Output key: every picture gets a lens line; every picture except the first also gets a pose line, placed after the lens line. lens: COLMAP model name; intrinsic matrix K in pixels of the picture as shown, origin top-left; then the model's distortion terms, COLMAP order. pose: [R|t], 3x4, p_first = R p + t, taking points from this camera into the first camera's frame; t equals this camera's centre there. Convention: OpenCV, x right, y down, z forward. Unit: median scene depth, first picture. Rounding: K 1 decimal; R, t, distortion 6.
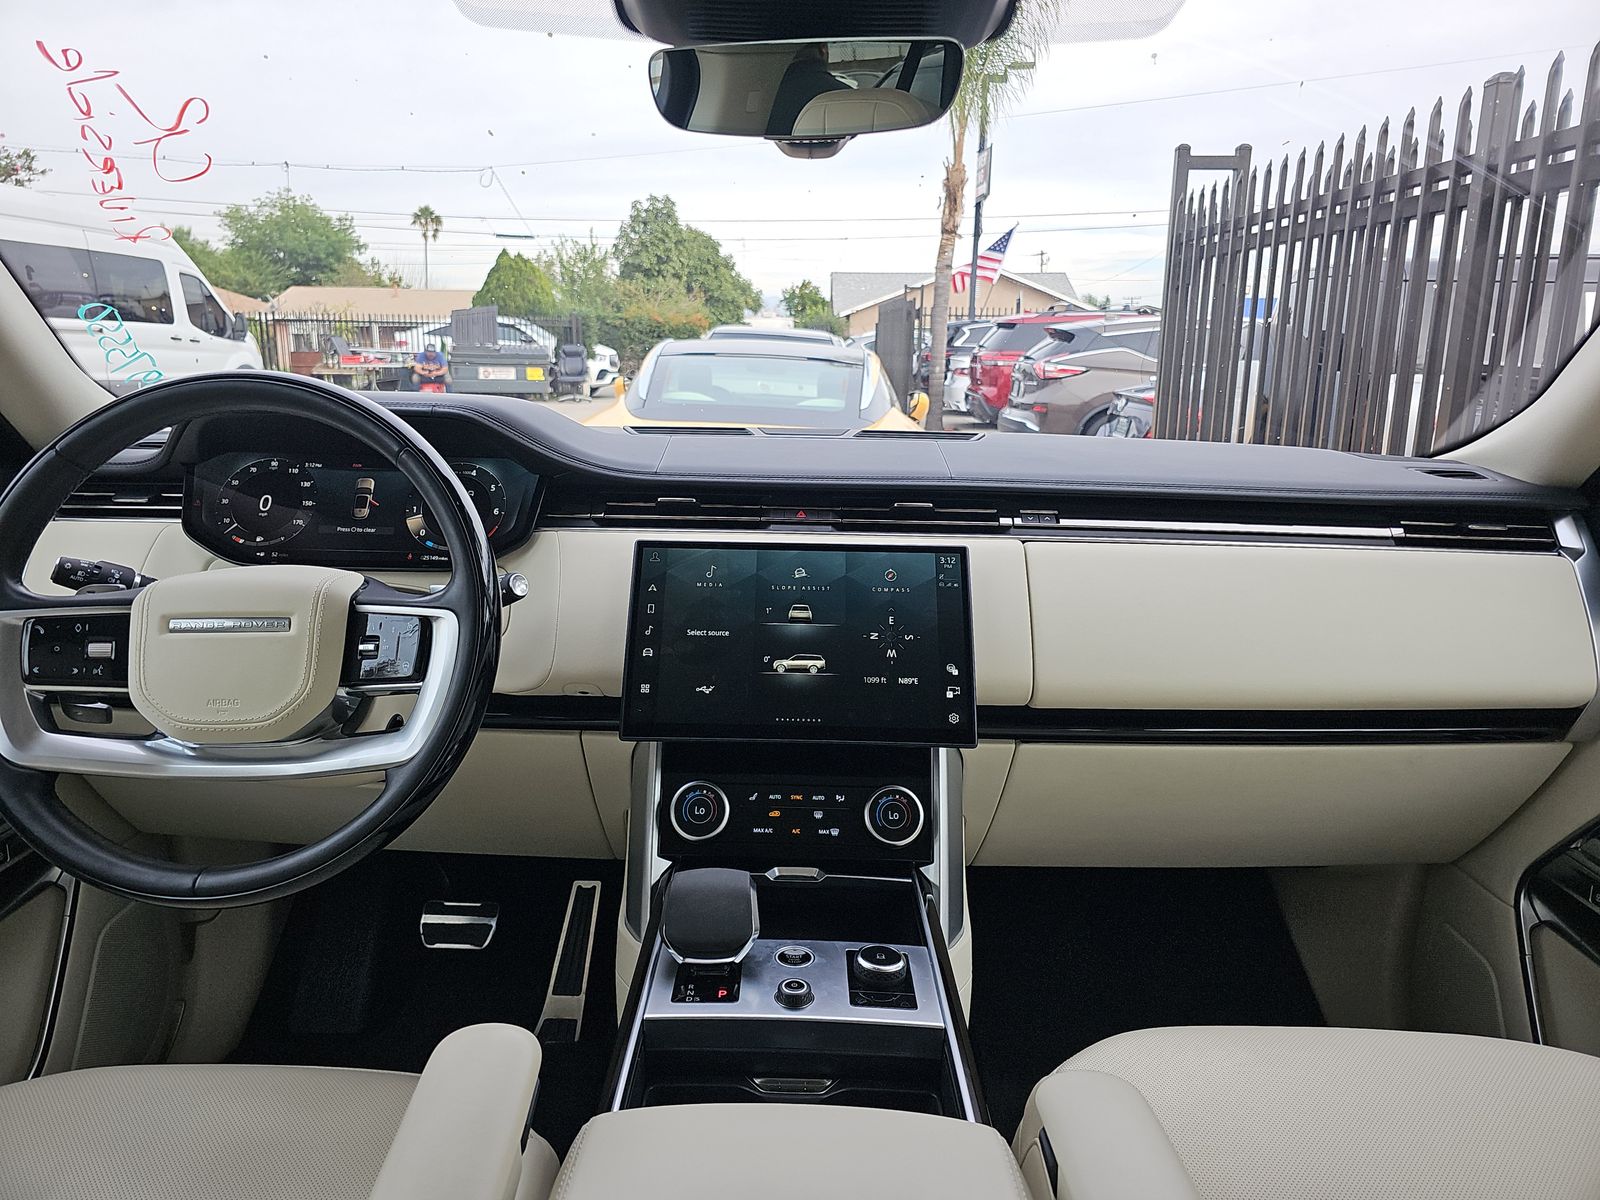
lens RADIAL K [[1103.2, 0, 795.0], [0, 1103.2, 570.8], [0, 0, 1]] dist [0.024578, -0.020870]
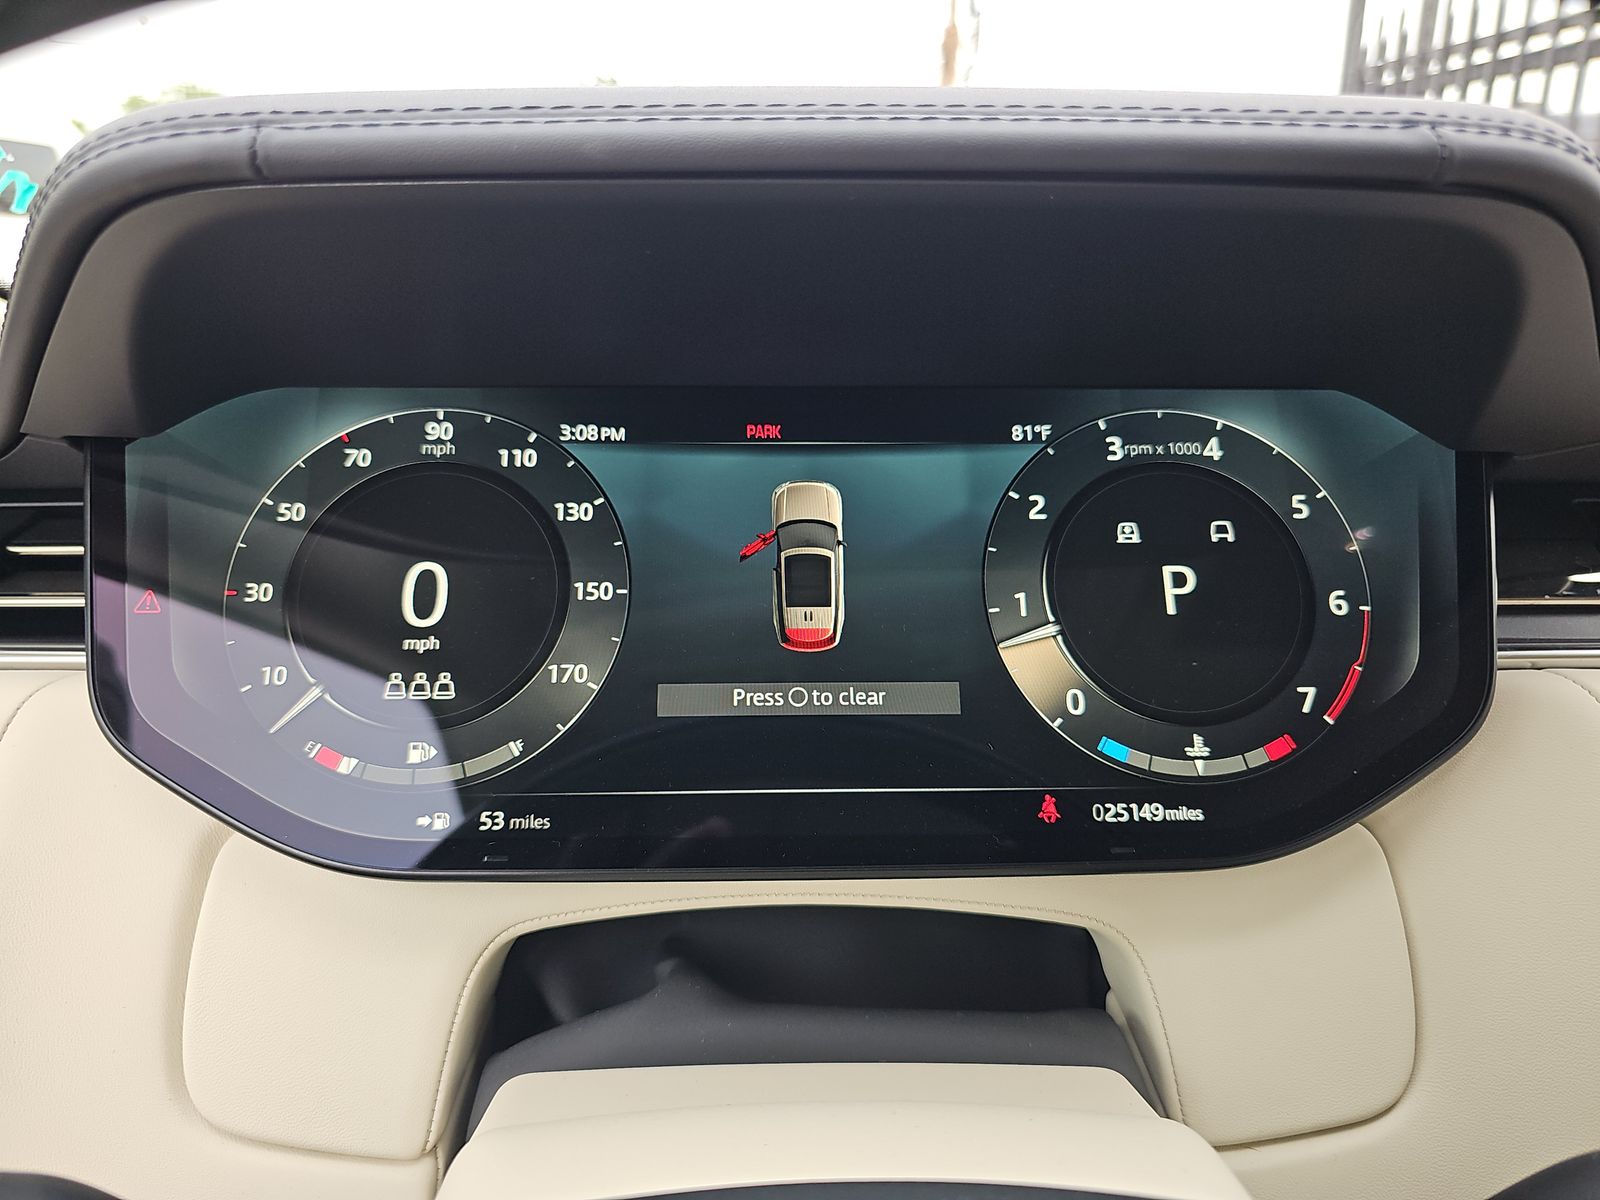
lens RADIAL K [[1103.2, 0, 844.2], [0, 1103.2, 573.1], [0, 0, 1]] dist [0.024578, -0.020870]
pose [[0.998428, -0.030265, 0.047175, -0.395096], [0.025157, 0.994118, 0.105337, -0.090211], [-0.050085, -0.103985, 0.993317, 0.747394]]
